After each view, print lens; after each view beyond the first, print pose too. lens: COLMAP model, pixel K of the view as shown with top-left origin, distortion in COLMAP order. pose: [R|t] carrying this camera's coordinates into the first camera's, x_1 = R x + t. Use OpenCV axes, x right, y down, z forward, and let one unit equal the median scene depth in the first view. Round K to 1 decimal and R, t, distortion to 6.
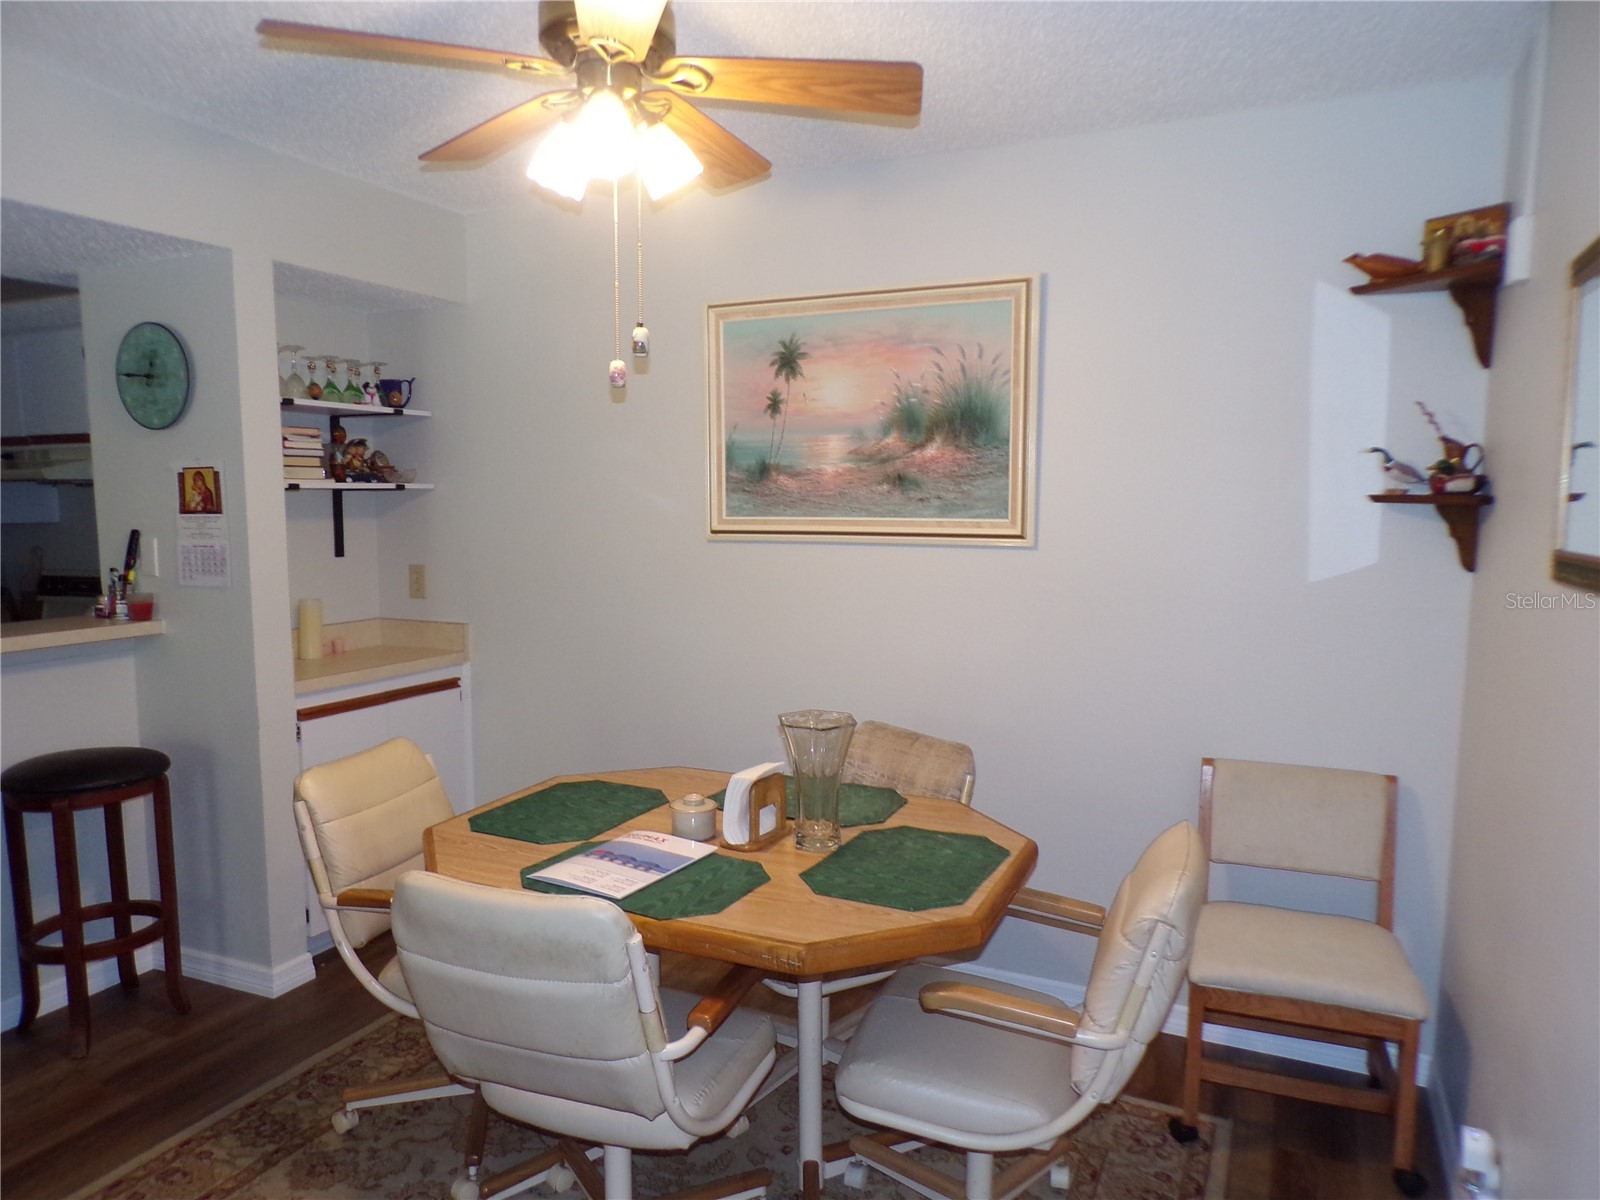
lens RADIAL K [[1090.7, 0, 795.9], [0, 1090.7, 605.5], [0, 0, 1]] dist [-0.006728, 0.013054]
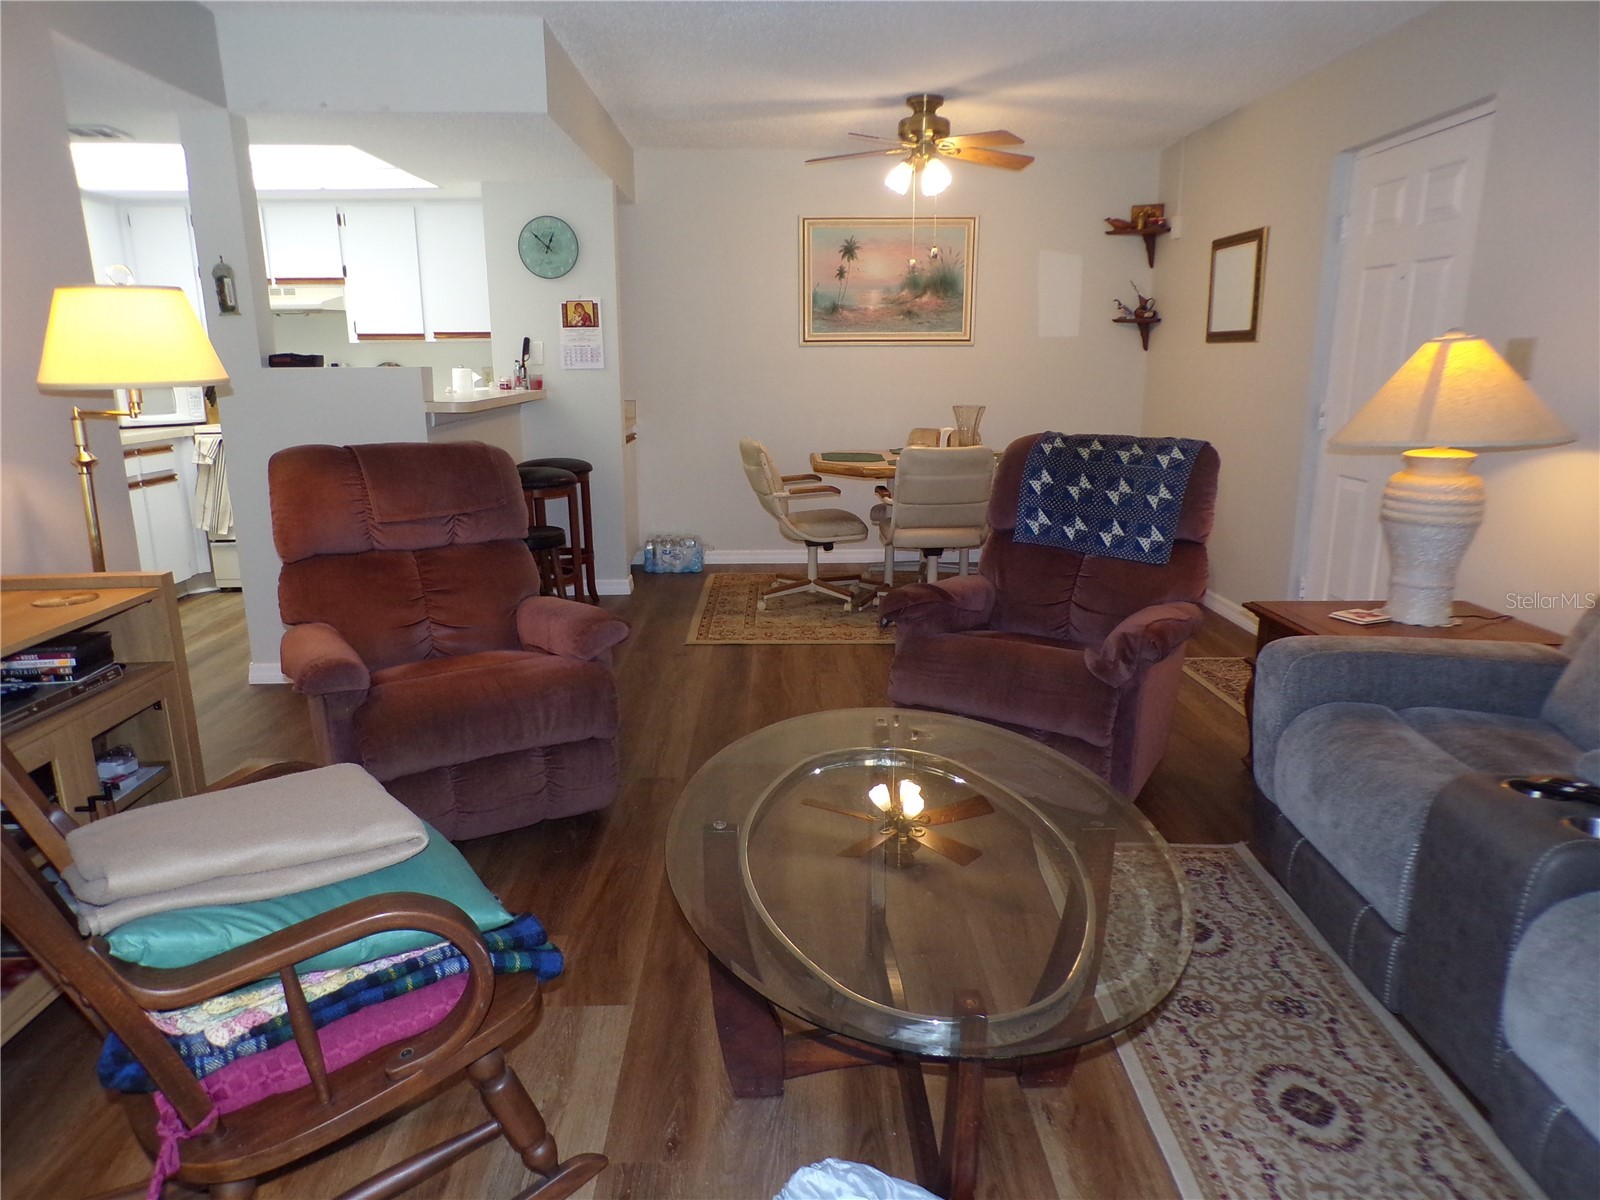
lens RADIAL K [[1090.7, 0, 803.4], [0, 1090.7, 599.7], [0, 0, 1]] dist [-0.006728, 0.013054]
pose [[0.896230, -0.101134, 0.431907, -1.054686], [0.049084, 0.990294, 0.130031, 0.146294], [-0.440865, -0.095338, 0.892496, -0.816932]]
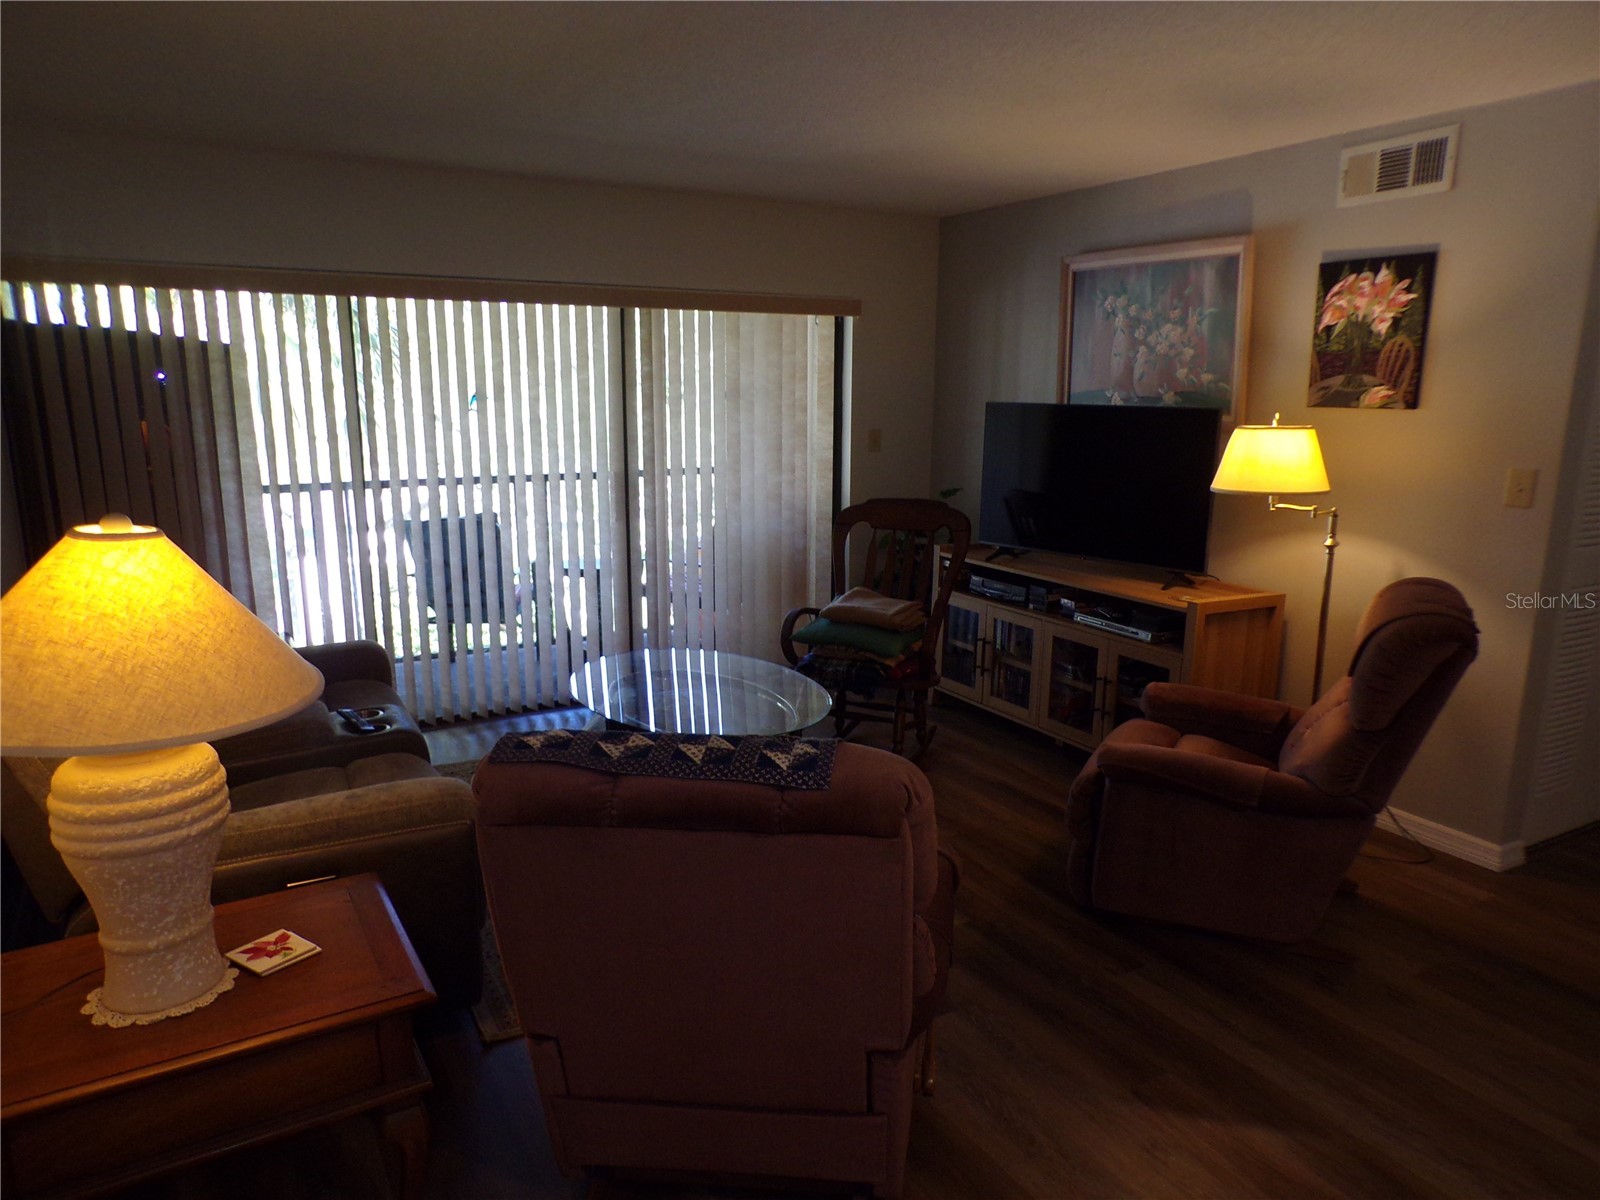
lens RADIAL K [[1090.7, 0, 789.9], [0, 1090.7, 603.5], [0, 0, 1]] dist [-0.006728, 0.013054]
pose [[-0.582820, 0.163249, -0.796034, 0.158172], [-0.094138, 0.959453, 0.265686, -0.081952], [0.807130, 0.229784, -0.543820, 0.408714]]
